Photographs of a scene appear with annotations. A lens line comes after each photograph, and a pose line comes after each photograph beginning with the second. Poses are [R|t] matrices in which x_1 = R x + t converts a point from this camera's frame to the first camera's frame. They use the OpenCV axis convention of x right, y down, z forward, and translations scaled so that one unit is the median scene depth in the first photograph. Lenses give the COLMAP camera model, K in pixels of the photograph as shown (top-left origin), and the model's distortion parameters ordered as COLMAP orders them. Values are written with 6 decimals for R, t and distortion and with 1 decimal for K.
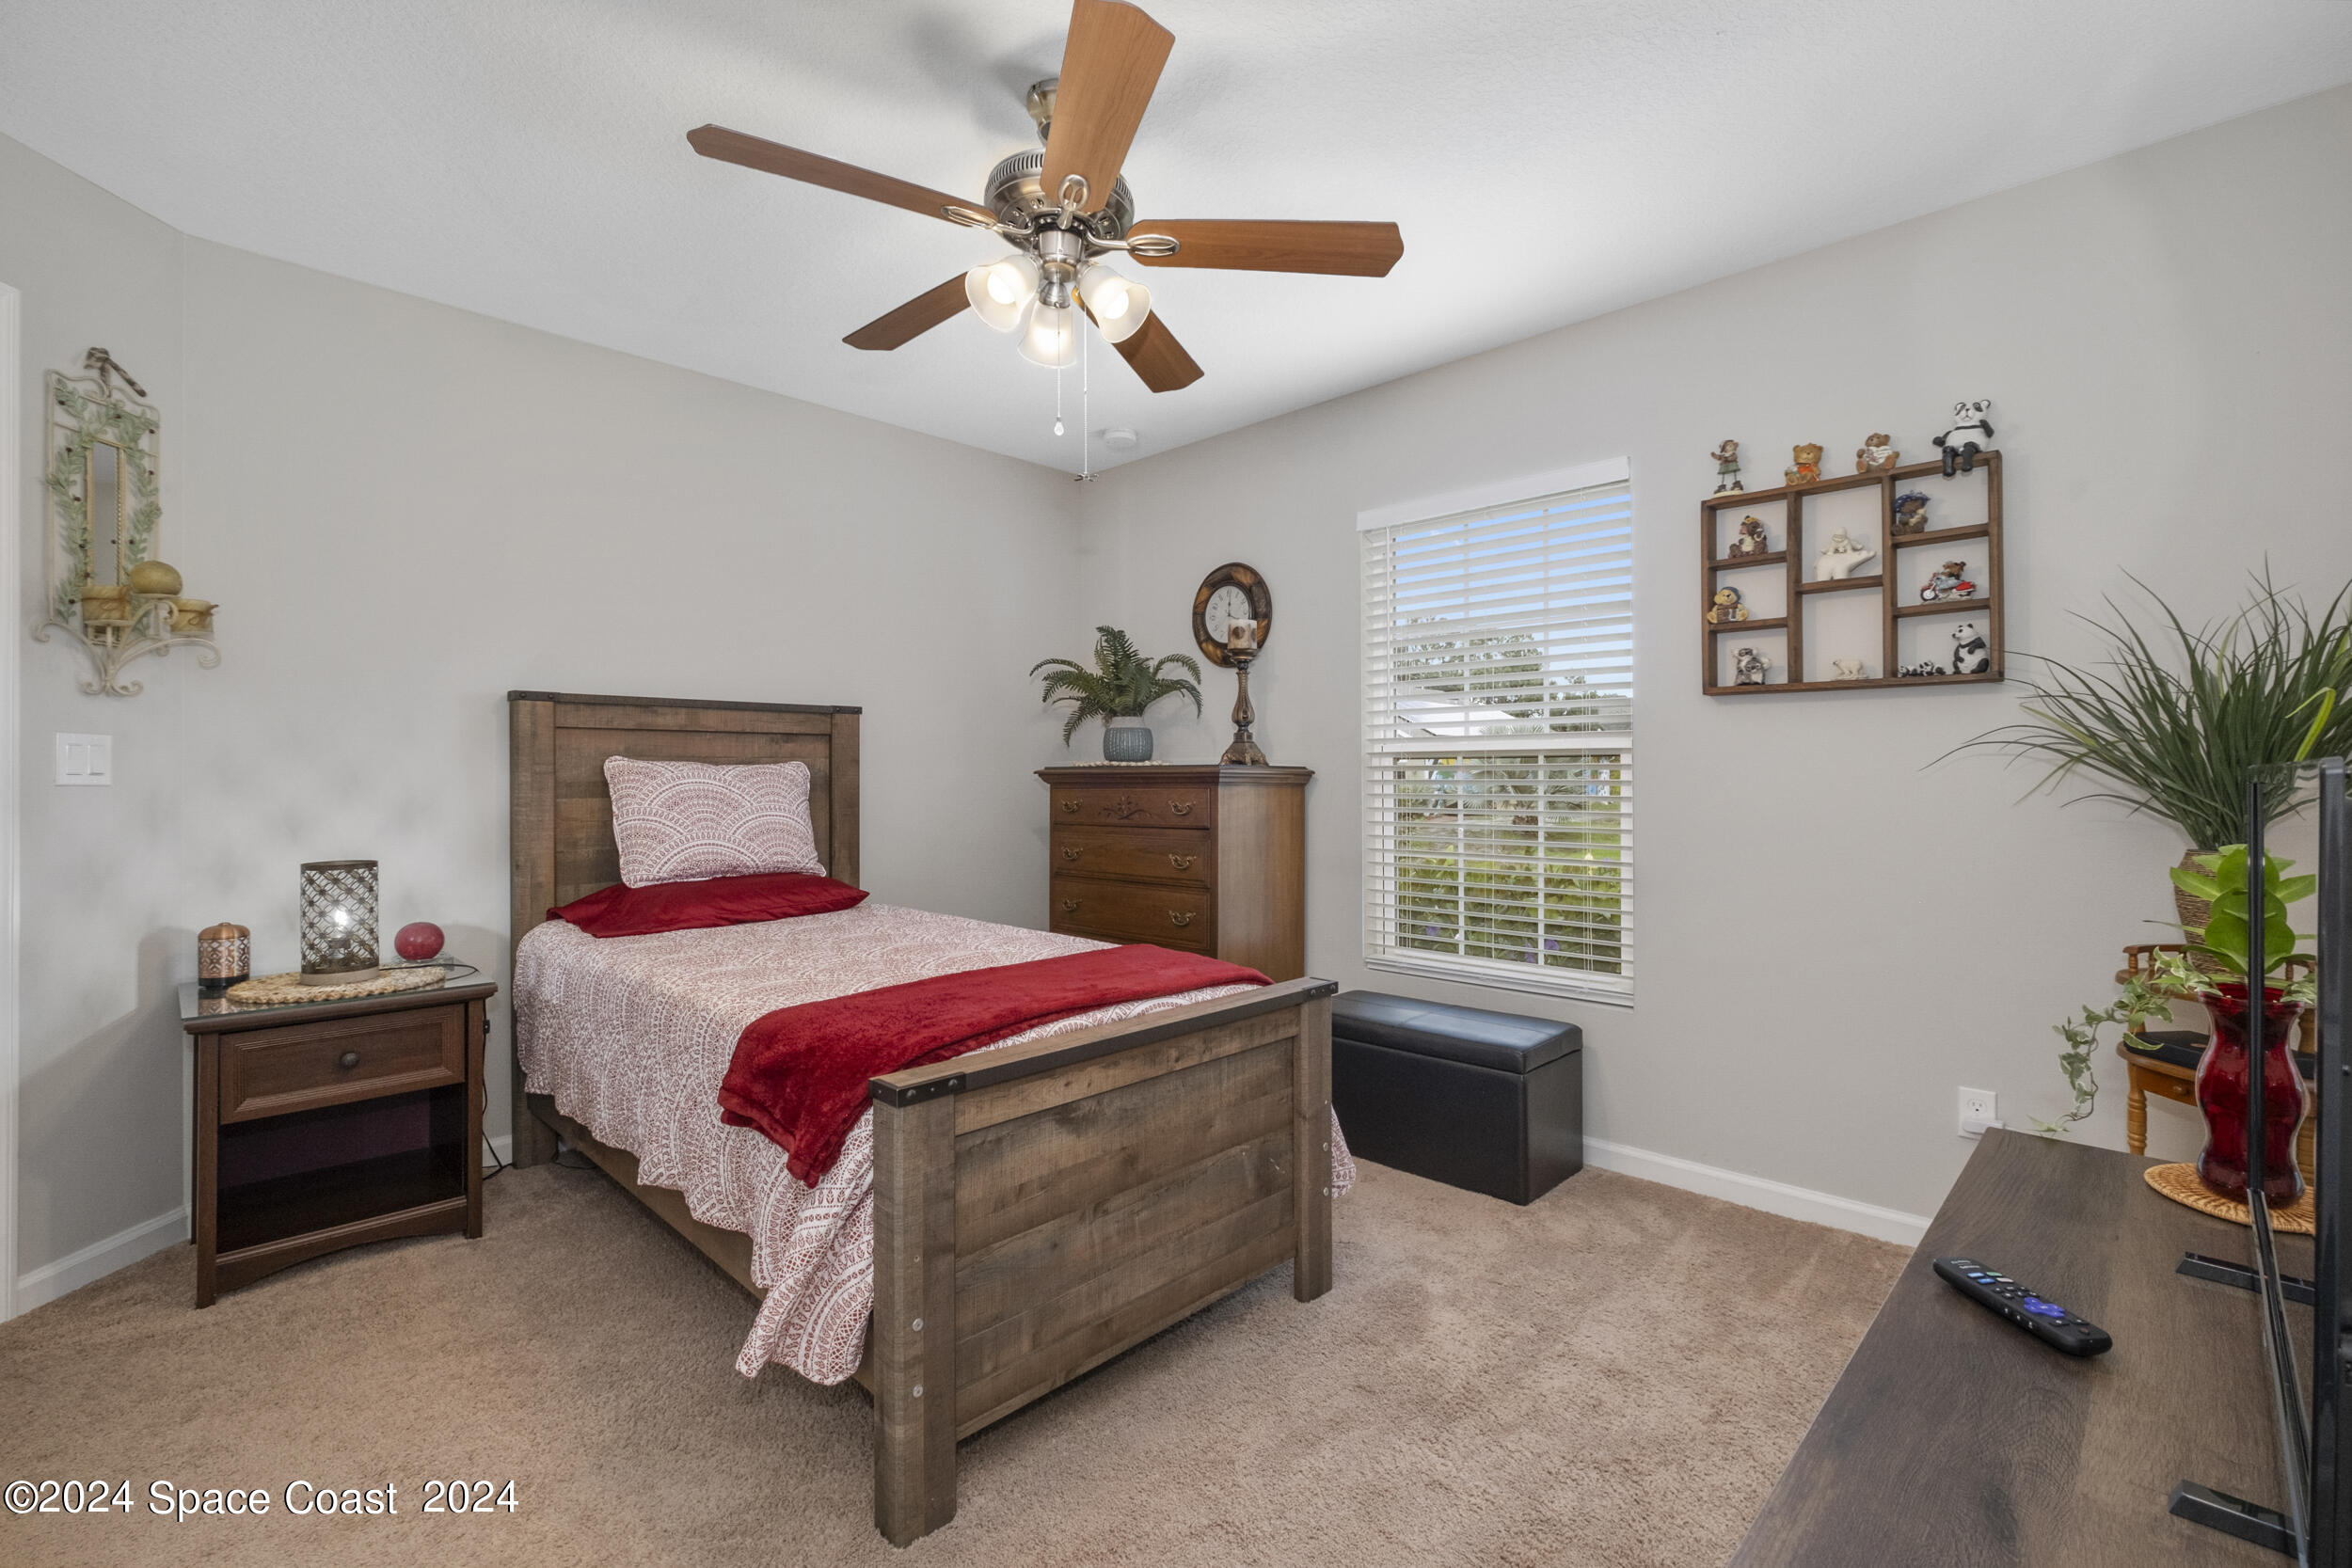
lens RADIAL K [[1017.4, 0, 1167.1], [0, 1017.4, 779.6], [0, 0, 1]] dist [-0.012505, 0.000440]
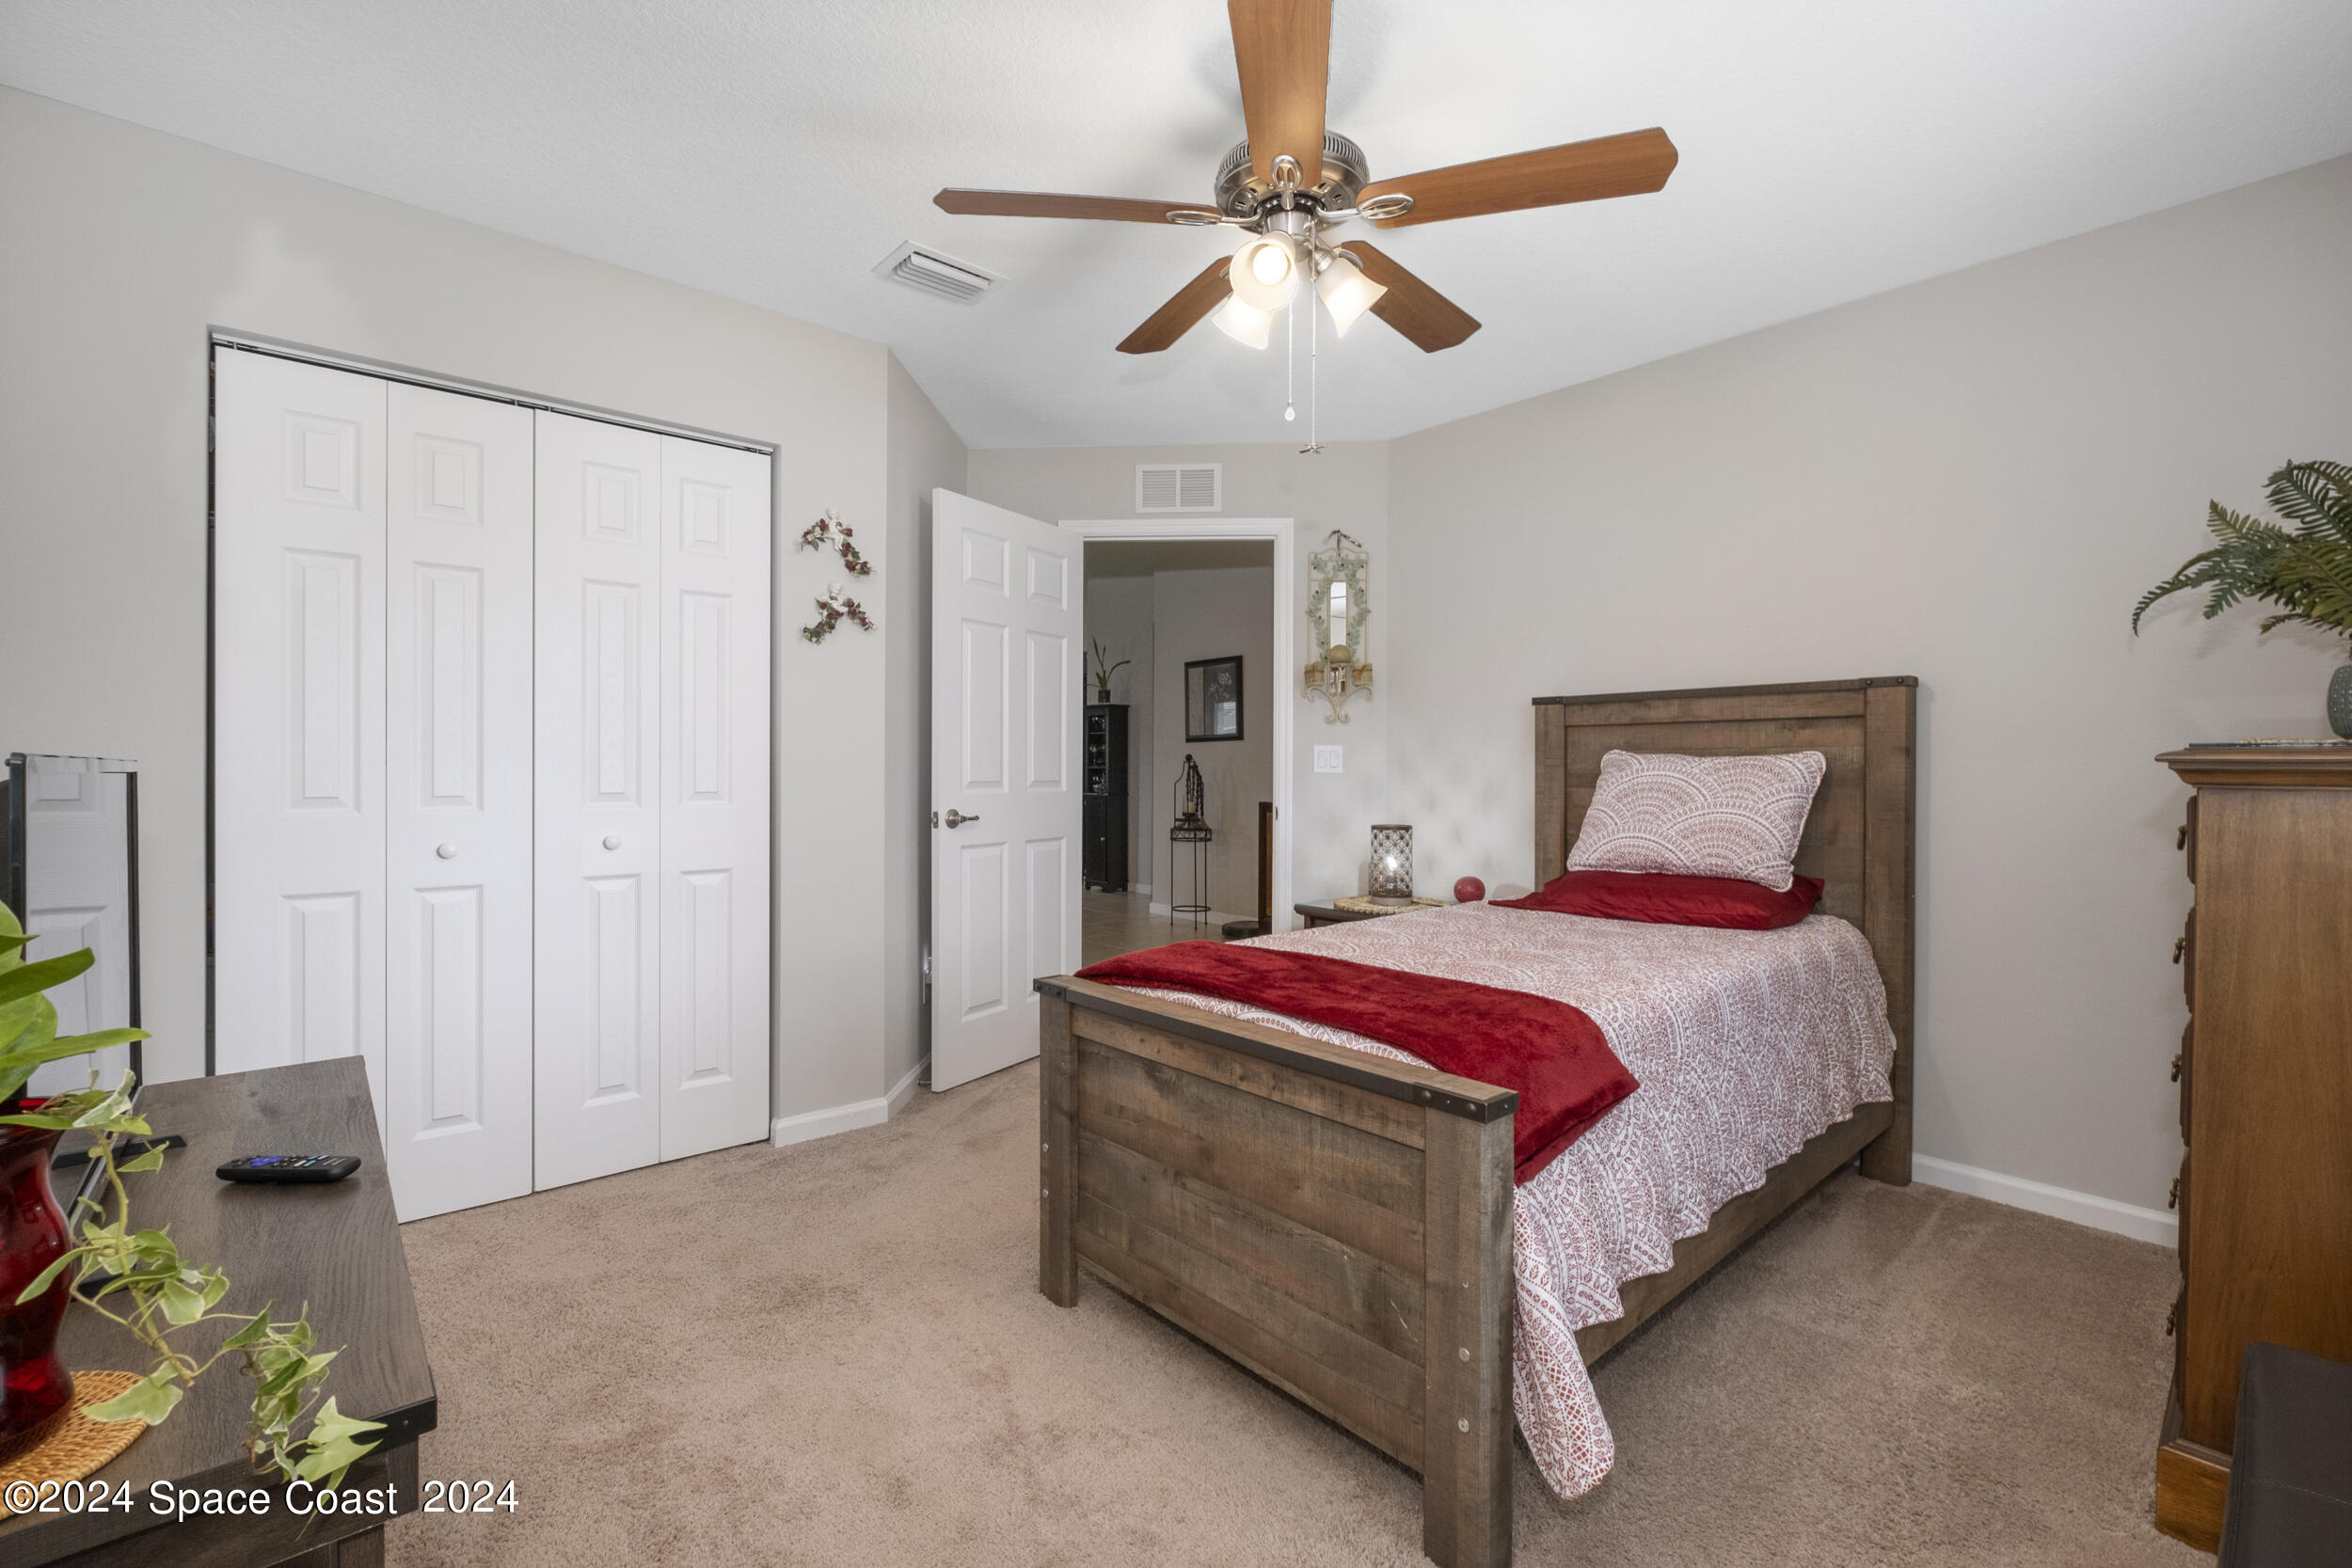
lens RADIAL K [[1017.4, 0, 1167.1], [0, 1017.4, 779.6], [0, 0, 1]] dist [-0.012505, 0.000440]
pose [[-0.073914, 0.010661, -0.997208, 0.657834], [-0.003826, 0.999932, 0.010974, -0.002110], [0.997257, 0.004627, -0.073869, 0.711919]]
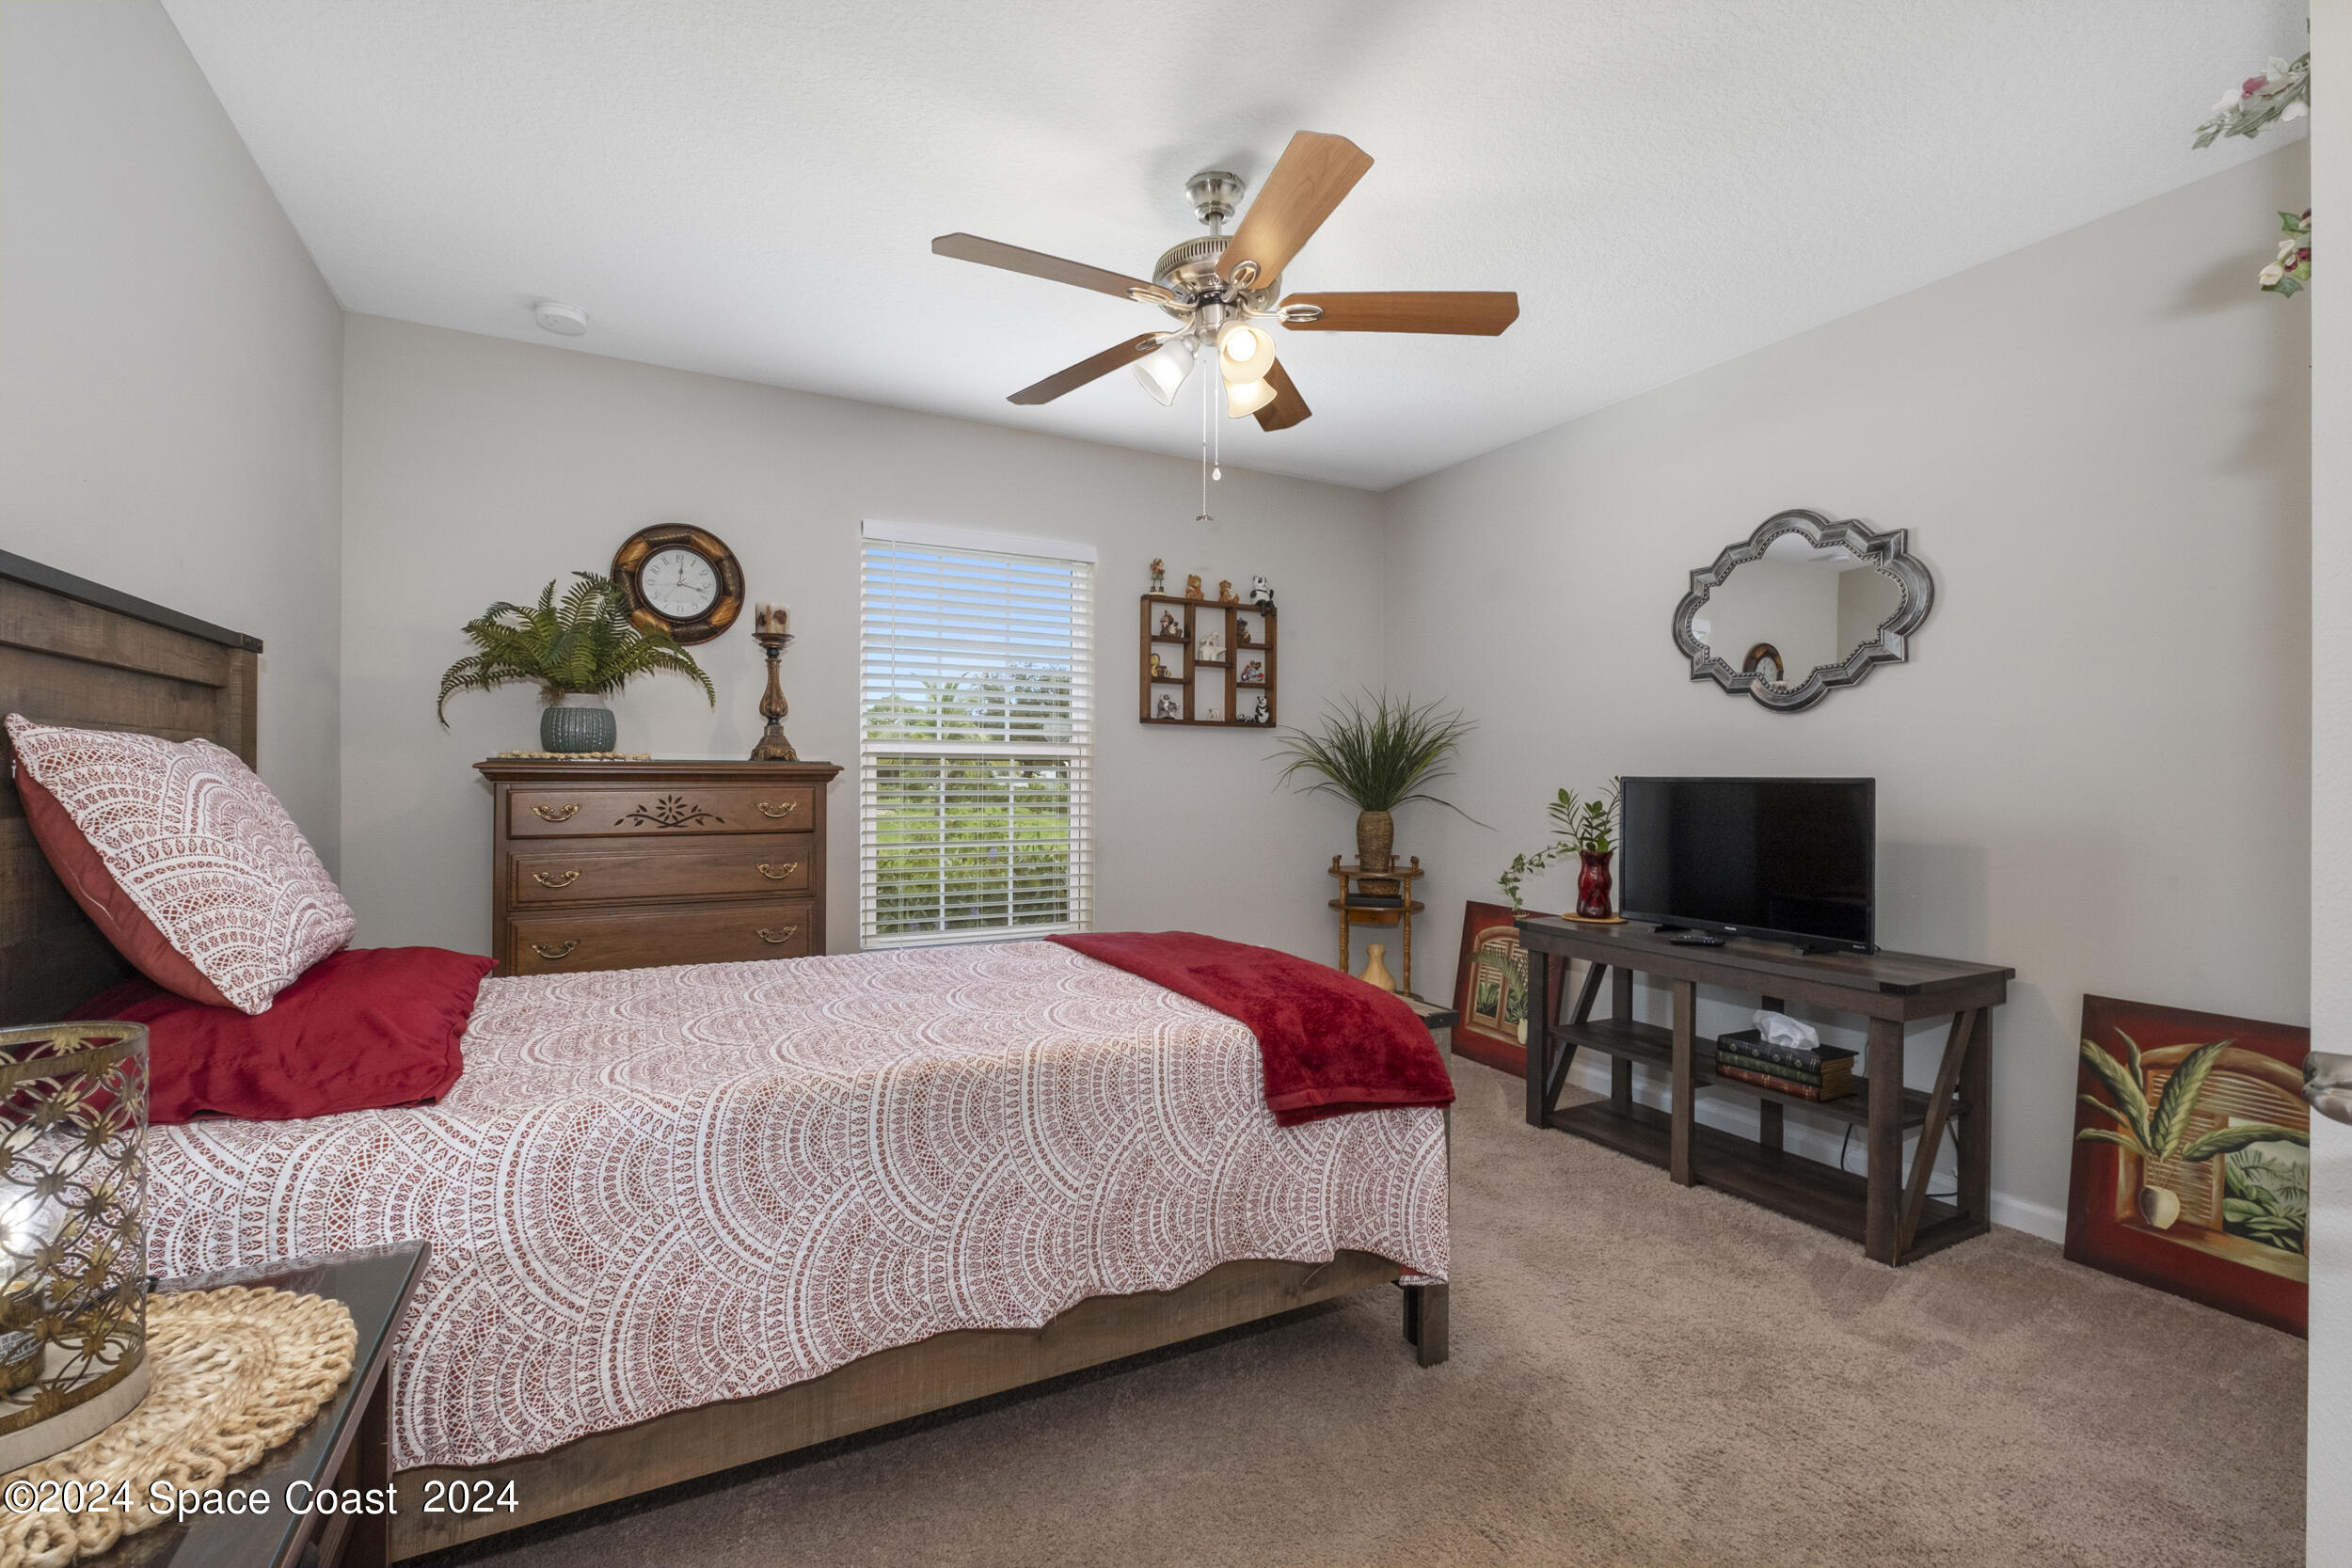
lens RADIAL K [[1017.4, 0, 1167.1], [0, 1017.4, 779.6], [0, 0, 1]] dist [-0.012505, 0.000440]
pose [[0.299444, 0.000710, 0.954114, -0.924667], [-0.001780, 0.999998, -0.000186, 0.001805], [-0.954112, -0.001642, 0.299445, 0.524163]]
